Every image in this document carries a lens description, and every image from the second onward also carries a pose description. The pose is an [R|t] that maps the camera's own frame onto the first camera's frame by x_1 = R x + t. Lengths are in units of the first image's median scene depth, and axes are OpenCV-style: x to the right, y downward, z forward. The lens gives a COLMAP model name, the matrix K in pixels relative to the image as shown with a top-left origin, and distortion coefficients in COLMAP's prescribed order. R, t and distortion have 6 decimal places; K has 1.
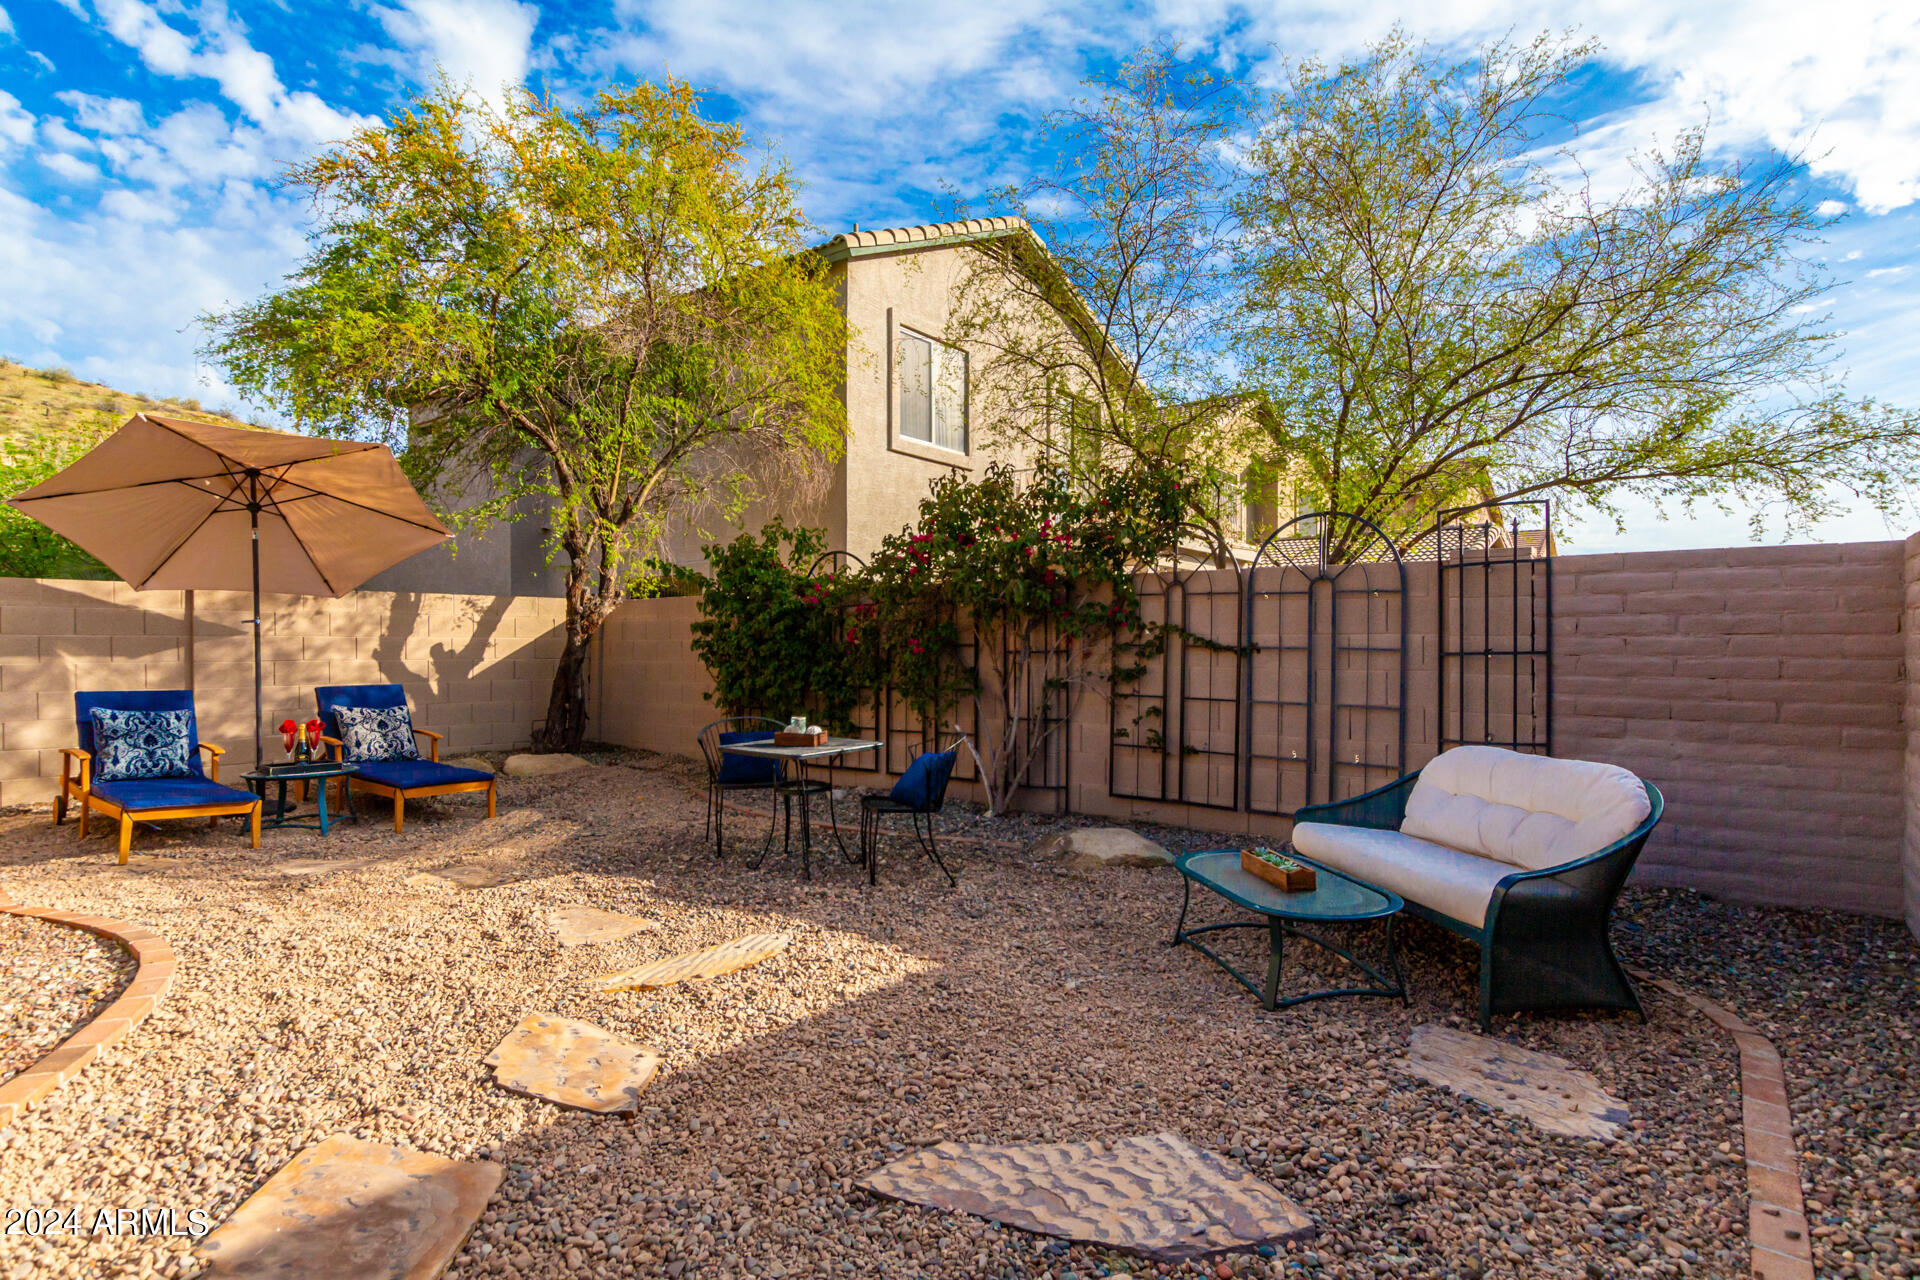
lens RADIAL K [[980.7, 0, 967.2], [0, 980.7, 649.3], [0, 0, 1]] dist [-0.000633, 0.000338]
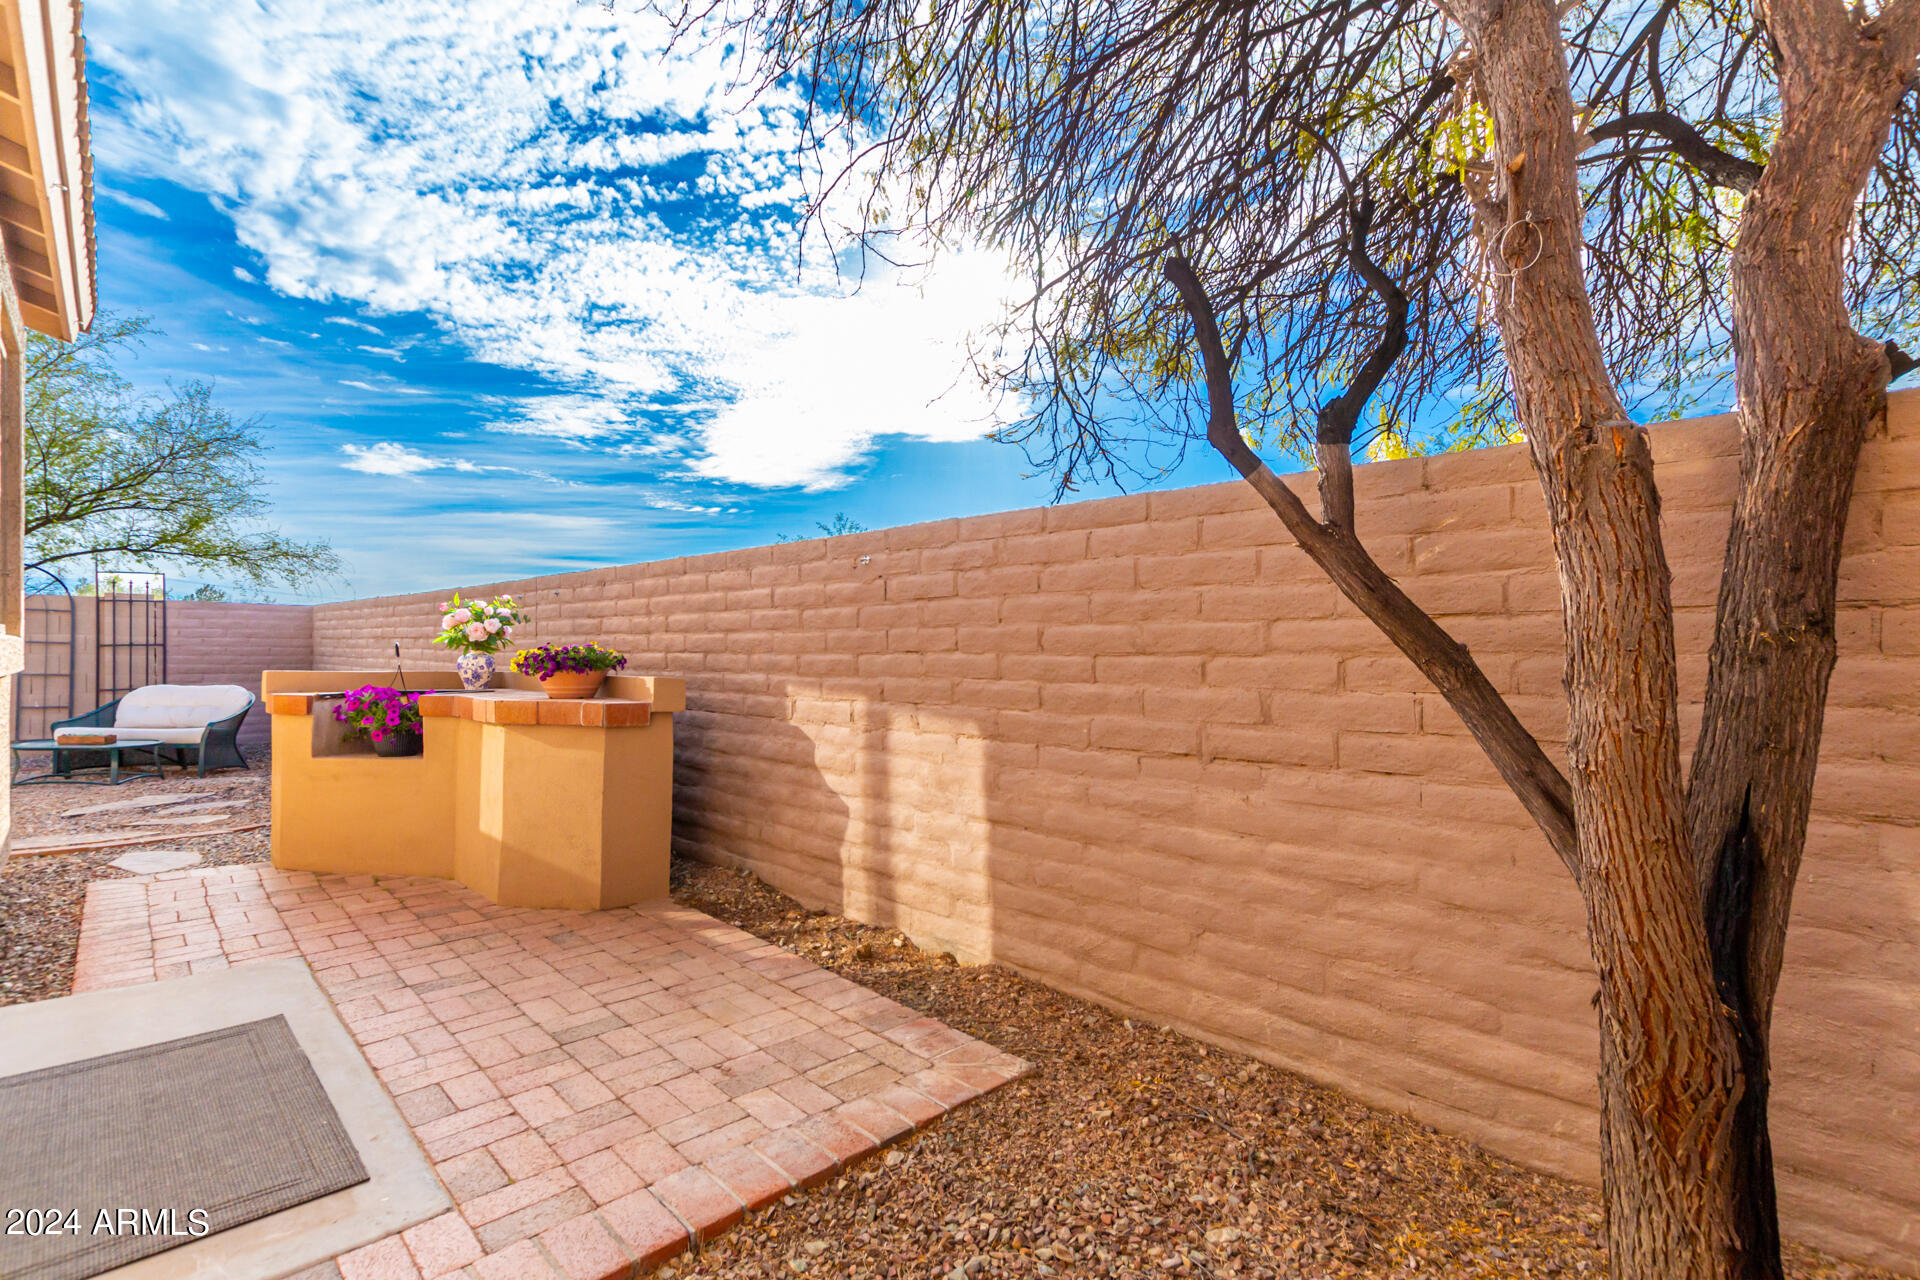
lens RADIAL K [[889.2, 0, 967.3], [0, 889.2, 645.2], [0, 0, 1]] dist [0.007611, -0.000676]
pose [[0.094799, 0.005829, 0.995479, -1.106651], [-0.003521, 0.999979, -0.005520, 0.008169], [-0.995490, -0.002982, 0.094818, -0.867424]]
